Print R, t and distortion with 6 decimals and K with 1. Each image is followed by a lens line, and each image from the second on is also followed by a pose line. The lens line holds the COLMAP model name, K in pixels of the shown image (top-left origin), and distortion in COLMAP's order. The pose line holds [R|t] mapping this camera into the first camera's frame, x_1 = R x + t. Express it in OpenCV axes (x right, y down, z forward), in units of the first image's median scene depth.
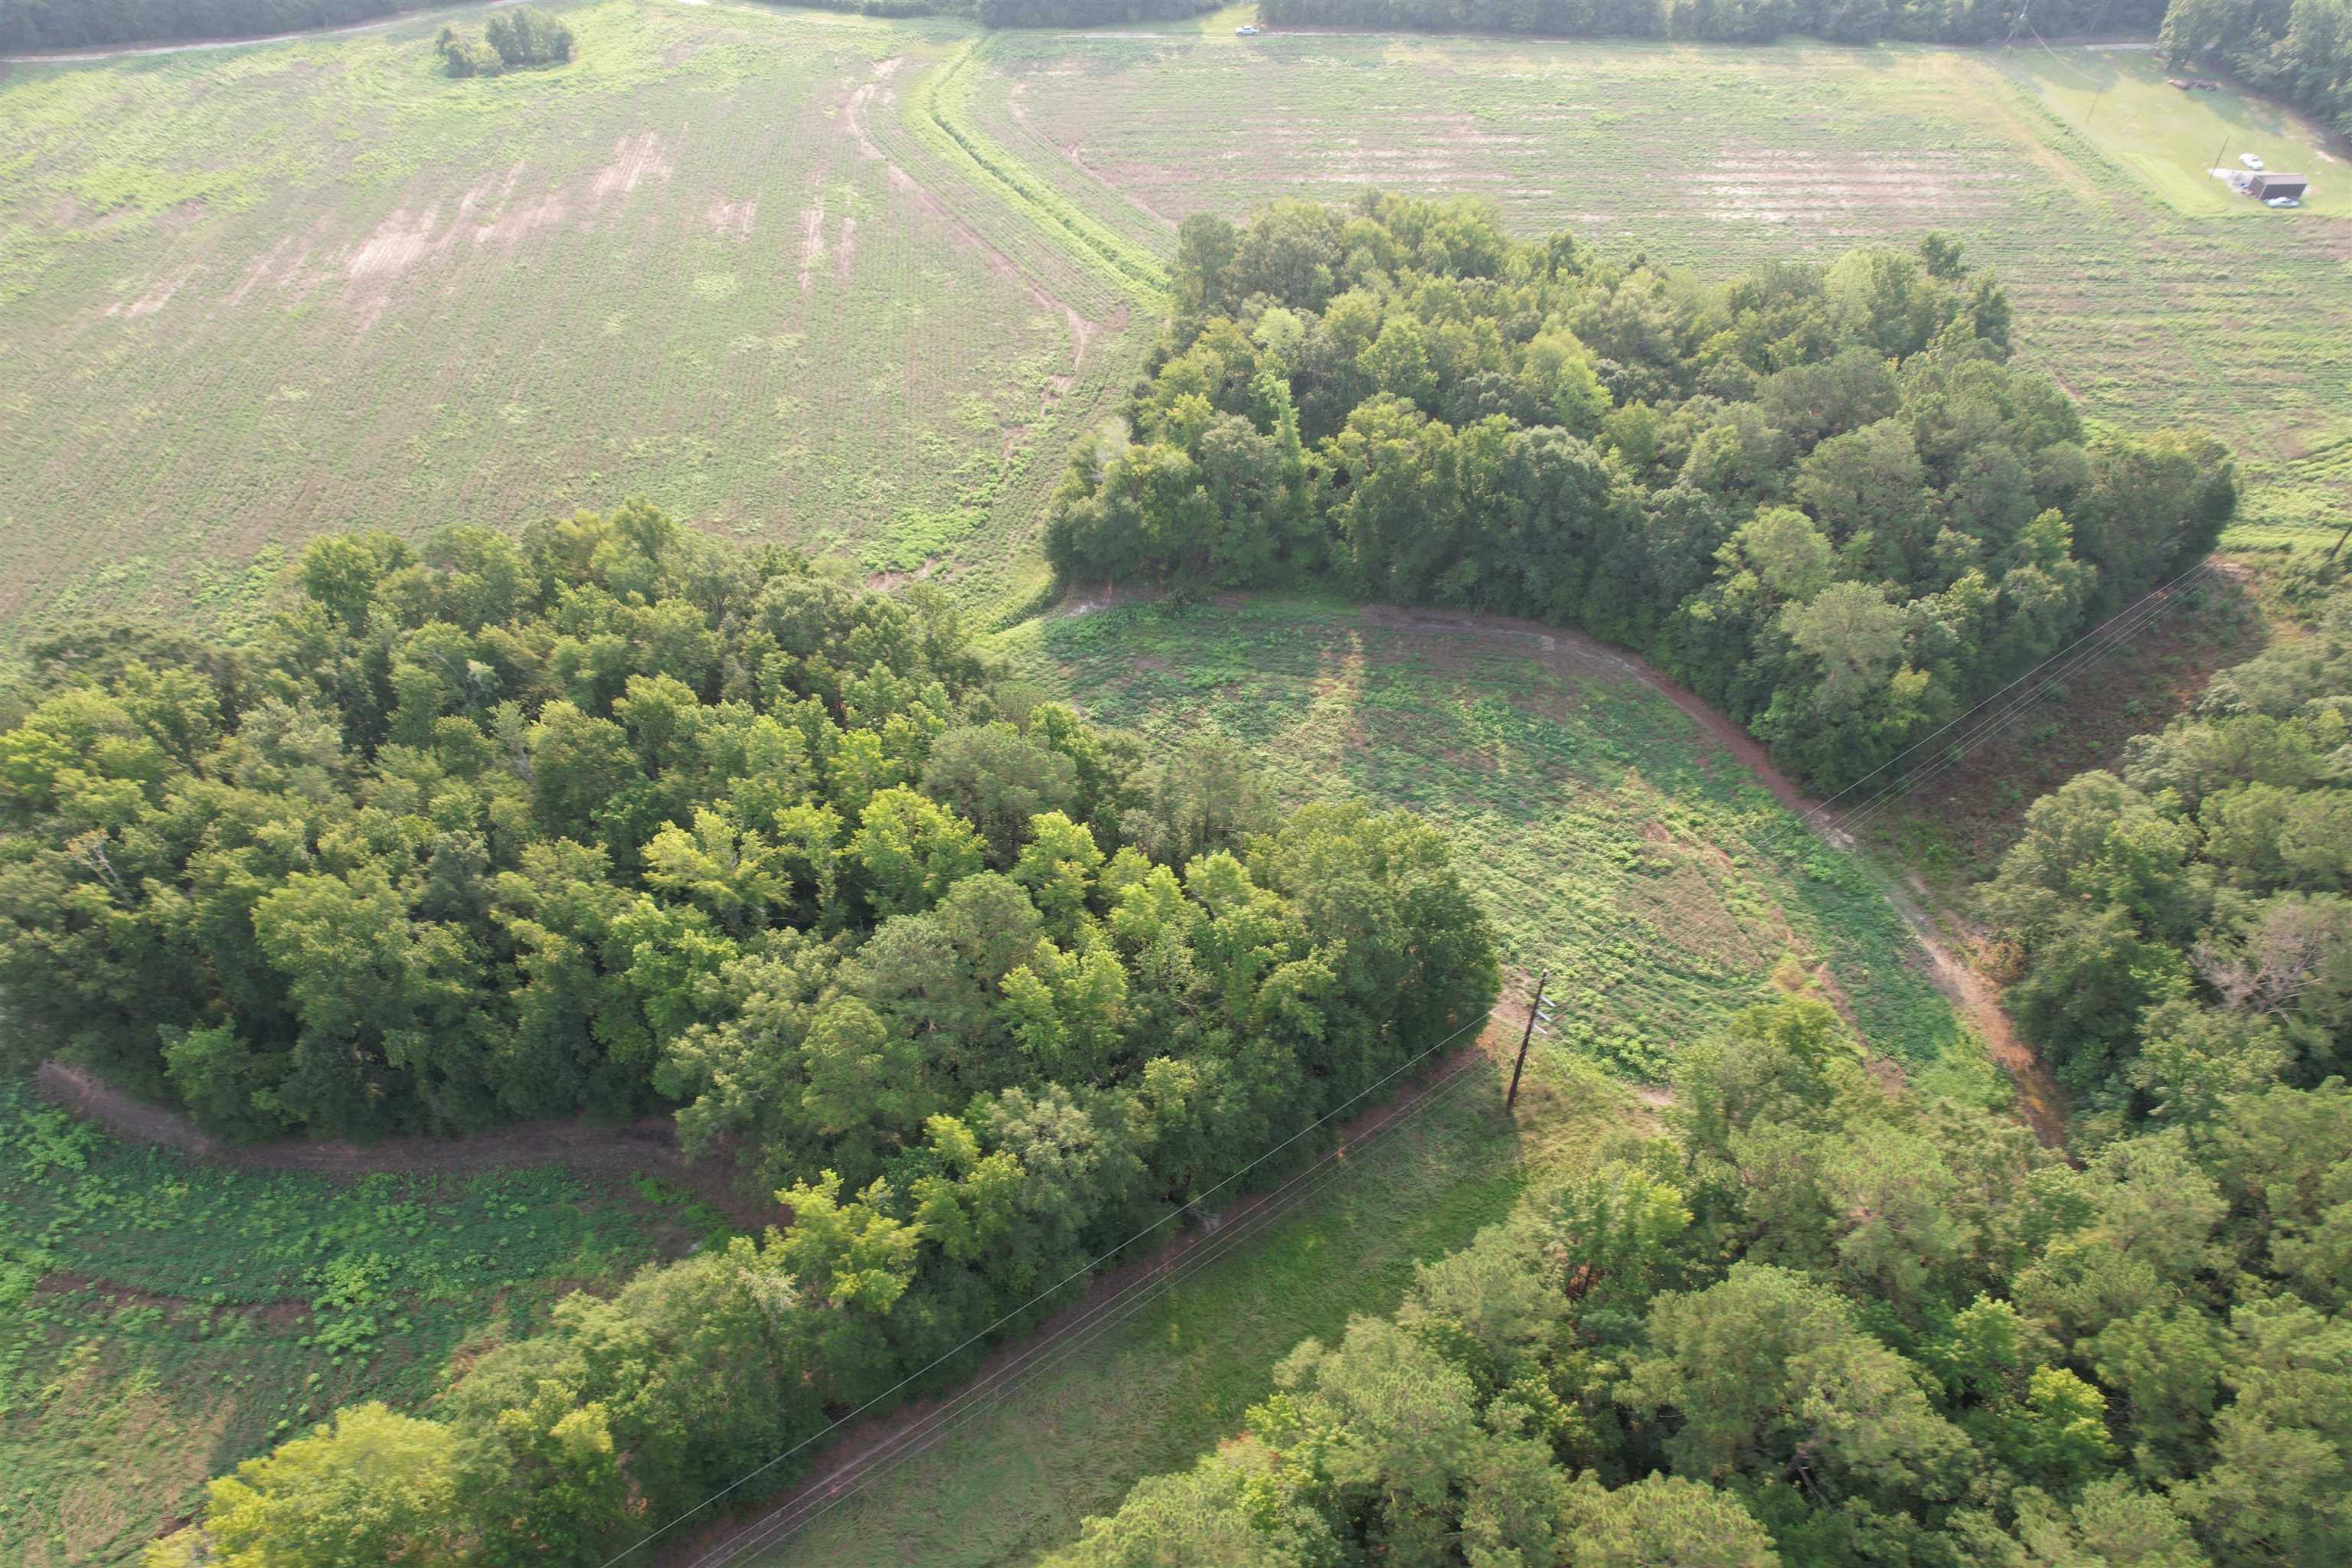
lens RADIAL K [[1501.6, 0, 1168.2], [0, 1501.6, 784.9], [0, 0, 1]] dist [-0.062083, 0.061190]
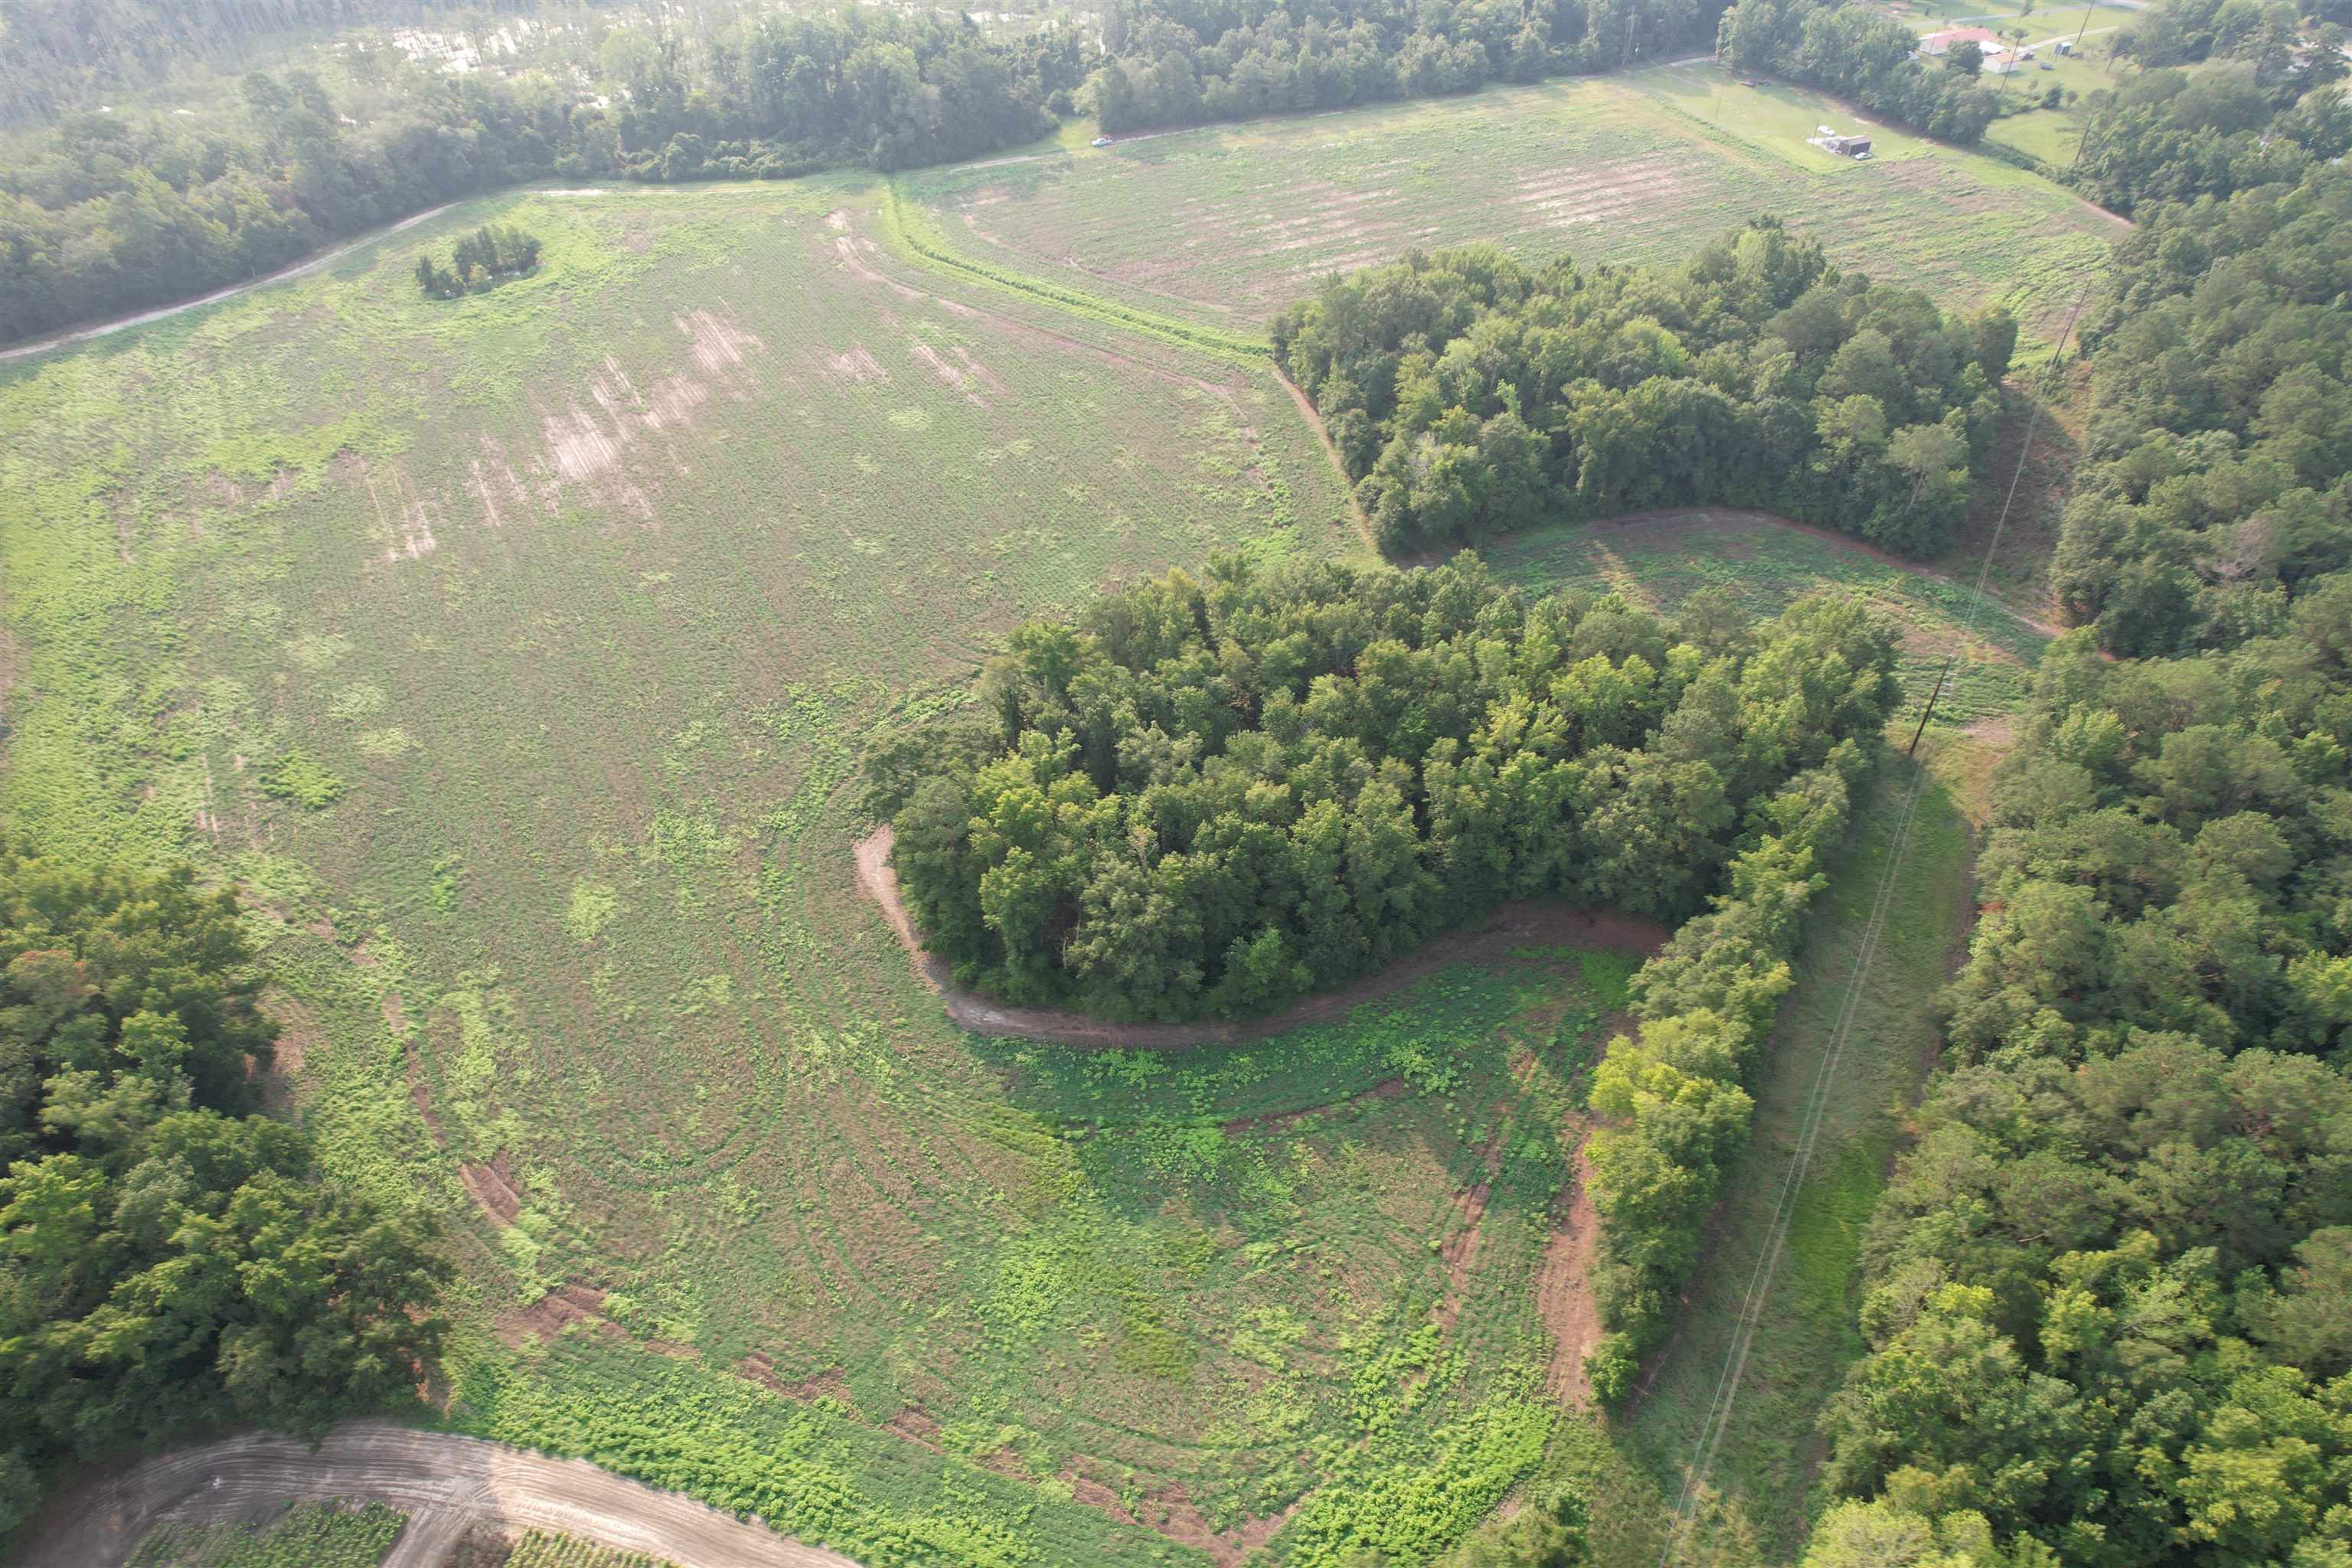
lens RADIAL K [[1501.6, 0, 1170.2], [0, 1501.6, 786.9], [0, 0, 1]] dist [-0.062083, 0.061190]
pose [[0.912027, -0.280244, 0.299449, -0.746709], [0.288592, 0.957302, 0.016944, -0.015476], [-0.291412, 0.070965, 0.953962, -0.253145]]
